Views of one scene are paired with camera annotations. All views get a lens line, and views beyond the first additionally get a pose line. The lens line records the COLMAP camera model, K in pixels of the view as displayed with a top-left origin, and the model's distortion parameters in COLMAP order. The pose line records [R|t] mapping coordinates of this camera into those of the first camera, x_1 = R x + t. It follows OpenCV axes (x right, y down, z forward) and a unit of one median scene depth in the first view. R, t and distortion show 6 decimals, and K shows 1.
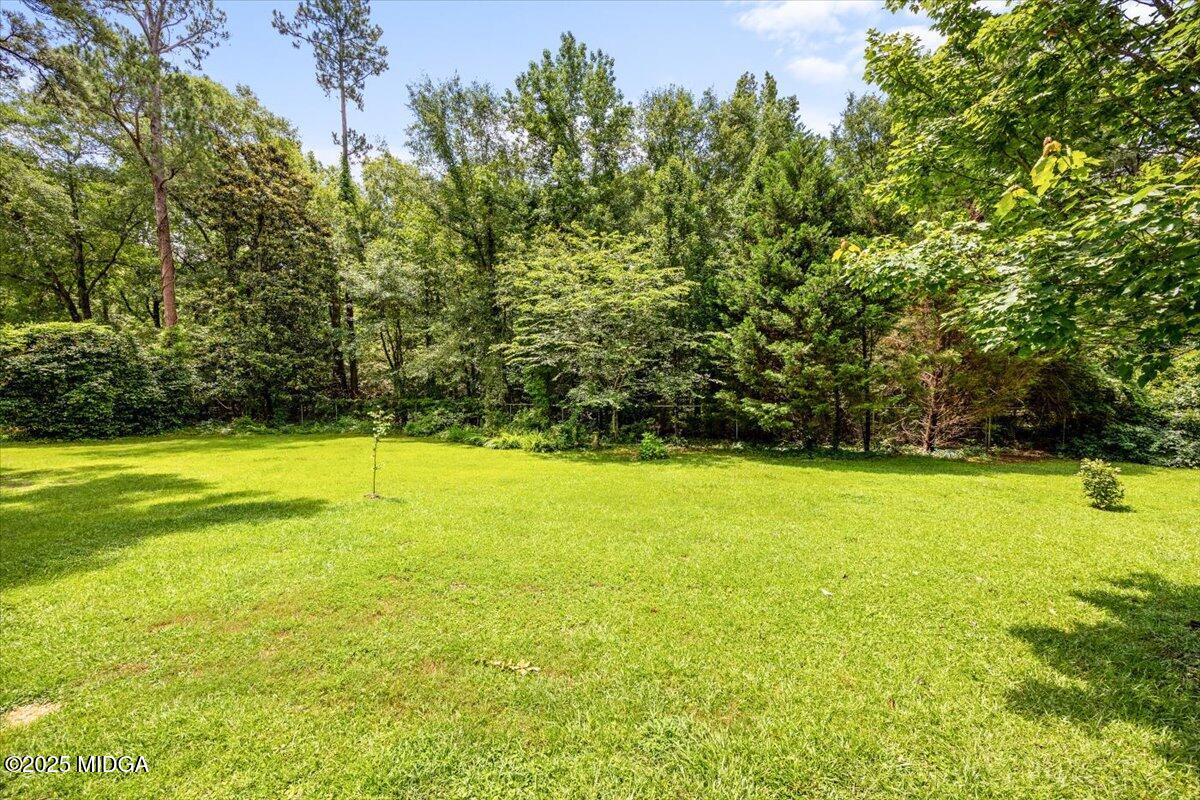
lens RADIAL K [[462.0, 0, 604.9], [0, 462.0, 401.1], [0, 0, 1]] dist [-0.003794, 0.000892]
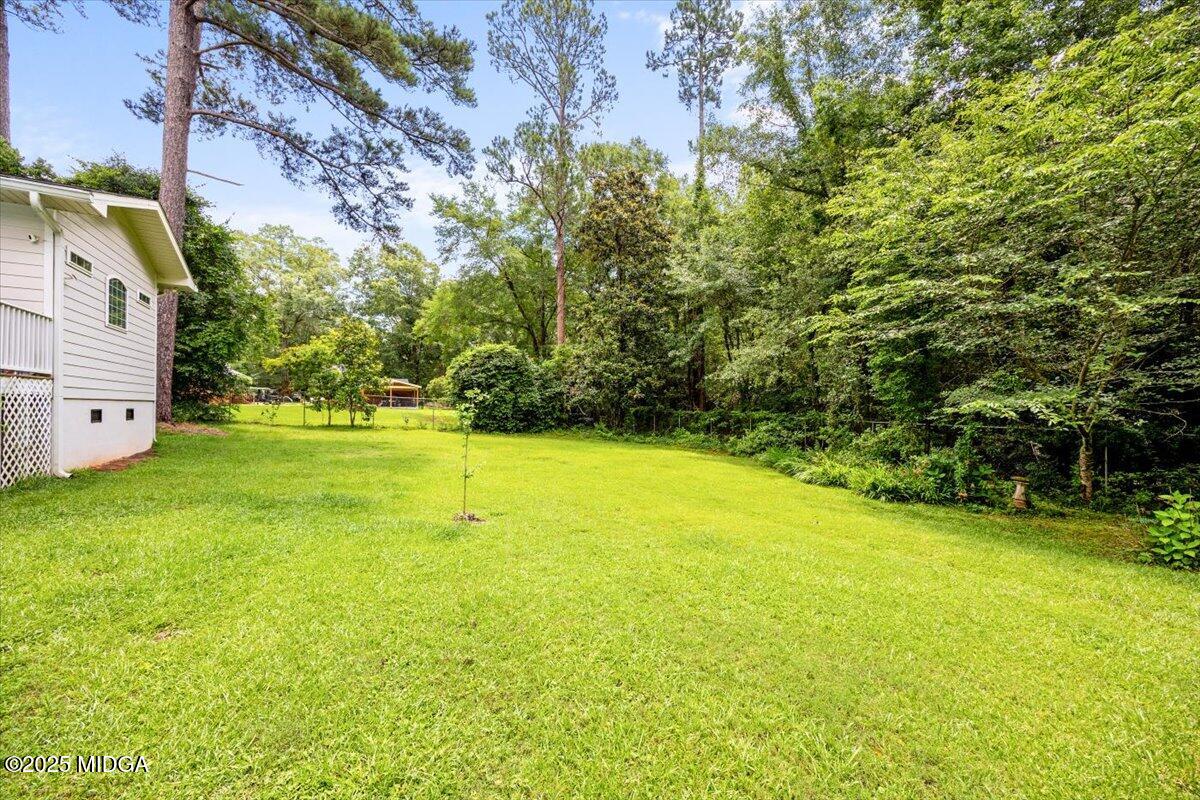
lens RADIAL K [[462.0, 0, 604.1], [0, 462.0, 402.4], [0, 0, 1]] dist [-0.003794, 0.000892]
pose [[0.651564, 0.005944, -0.758570, 0.057955], [-0.048921, 0.998217, -0.034197, 0.024975], [0.757014, 0.059392, 0.650694, 0.330565]]
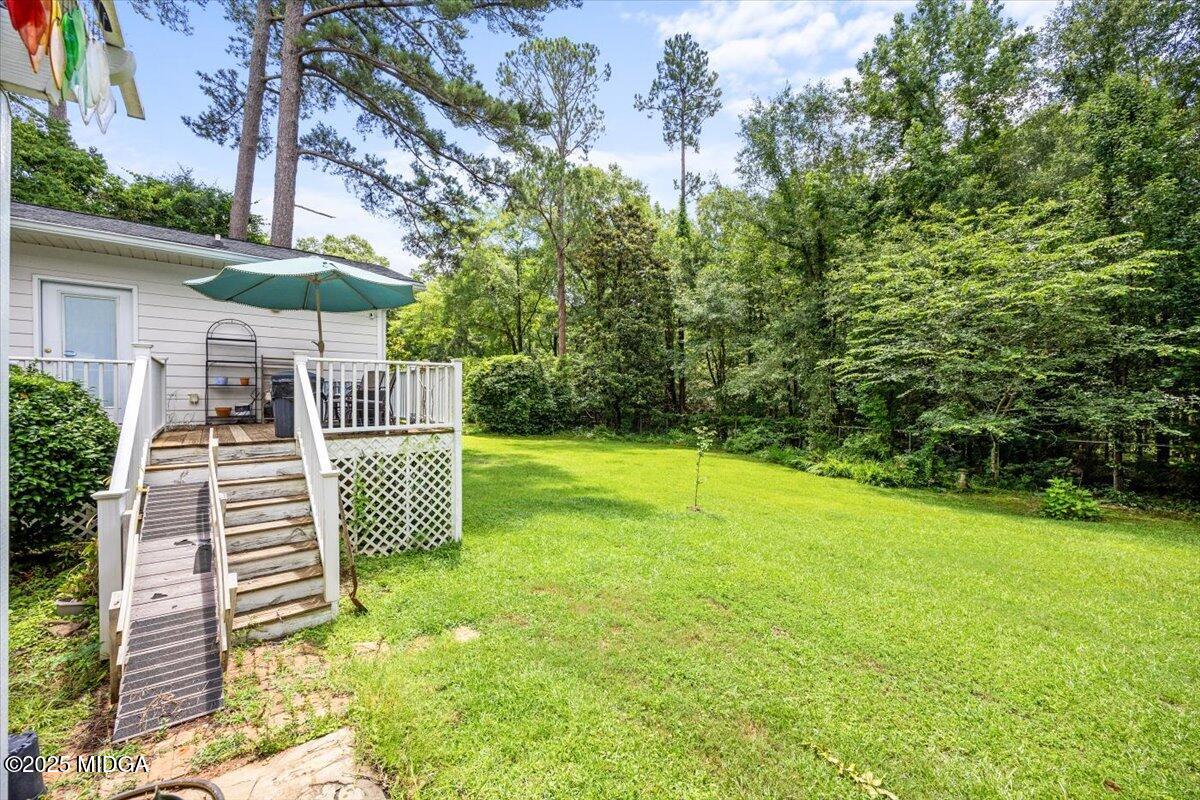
lens RADIAL K [[462.0, 0, 597.7], [0, 462.0, 400.6], [0, 0, 1]] dist [-0.003794, 0.000892]
pose [[0.778828, 0.019371, -0.626938, -0.013358], [-0.043995, 0.998748, -0.023795, -0.001502], [0.625693, 0.046115, 0.778705, 0.022362]]
